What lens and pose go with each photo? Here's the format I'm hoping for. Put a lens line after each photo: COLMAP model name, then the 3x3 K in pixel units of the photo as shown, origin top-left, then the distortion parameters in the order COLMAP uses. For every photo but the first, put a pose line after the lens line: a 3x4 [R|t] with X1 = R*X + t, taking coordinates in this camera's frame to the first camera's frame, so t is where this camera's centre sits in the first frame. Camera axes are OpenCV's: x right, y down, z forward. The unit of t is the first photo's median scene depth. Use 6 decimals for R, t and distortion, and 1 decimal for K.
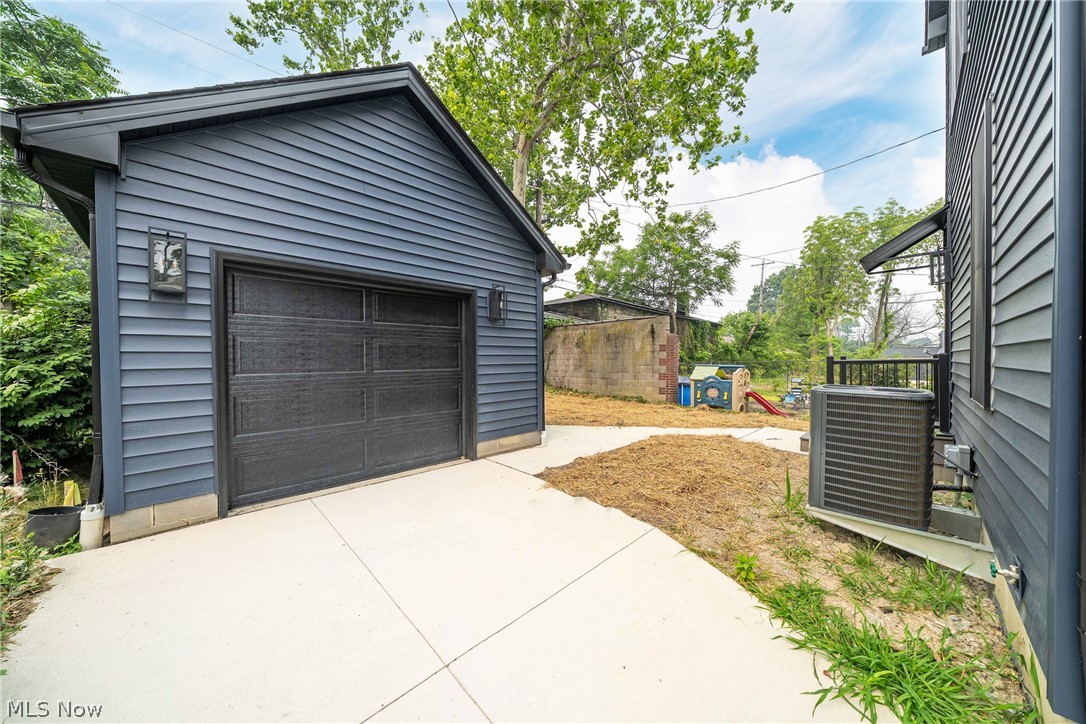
lens RADIAL K [[374.9, 0, 542.1], [0, 374.9, 356.4], [0, 0, 1]] dist [-0.000554, -0.000123]
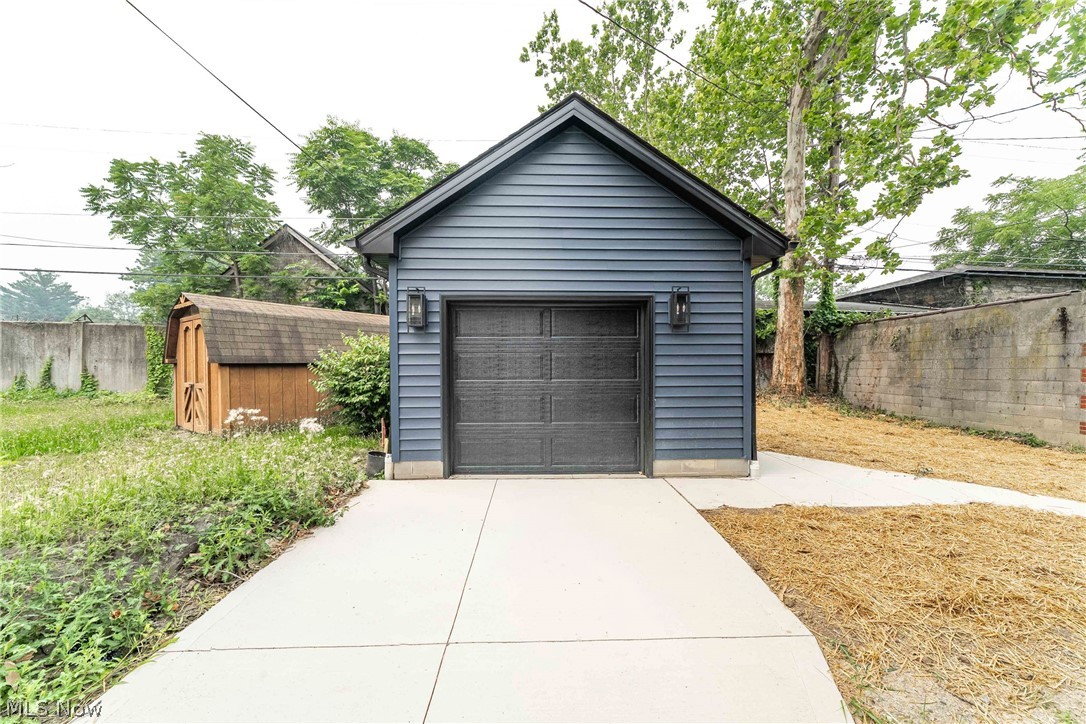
lens RADIAL K [[375.3, 0, 543.0], [0, 375.3, 362.0], [0, 0, 1]] dist [-0.000499, -0.000148]
pose [[0.722217, -0.003489, -0.691658, 0.261915], [0.002184, 0.999994, -0.002764, -0.009537], [0.691663, 0.000486, 0.722220, 0.133148]]
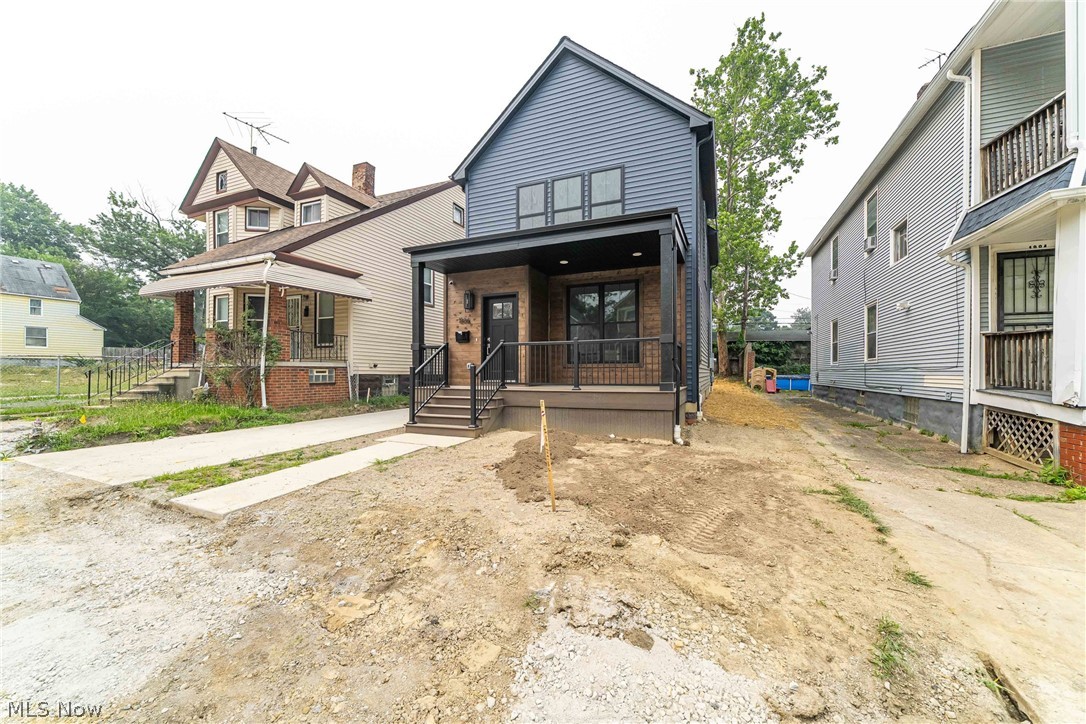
lens RADIAL K [[408.4, 0, 552.3], [0, 408.4, 368.5], [0, 0, 1]] dist [-0.001328, -0.000176]
pose [[0.381636, -0.012361, -0.924230, 8.494975], [0.005842, 0.999923, -0.010961, 0.322414], [0.924294, -0.001216, 0.381679, 1.191966]]
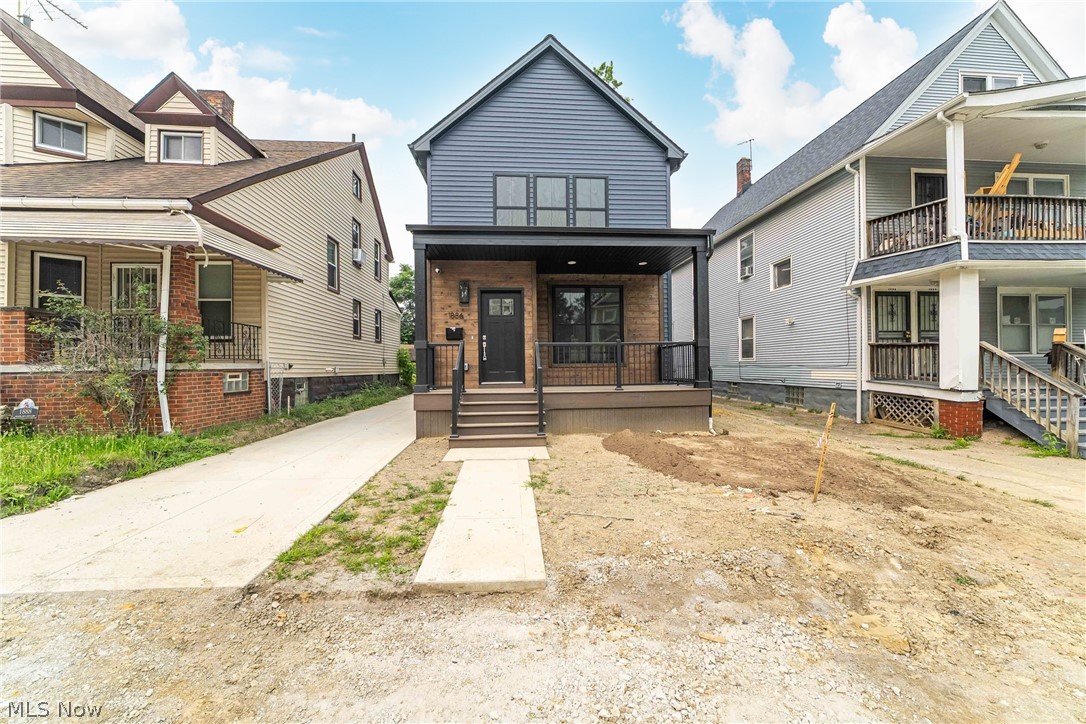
lens RADIAL K [[404.5, 0, 543.0], [0, 404.5, 362.0], [0, 0, 1]] dist [-0.001189, -0.000187]
pose [[0.760636, -0.018534, -0.648913, 6.167576], [0.016067, 0.999824, -0.009724, 0.188409], [0.648979, -0.003030, 0.760800, -1.633771]]
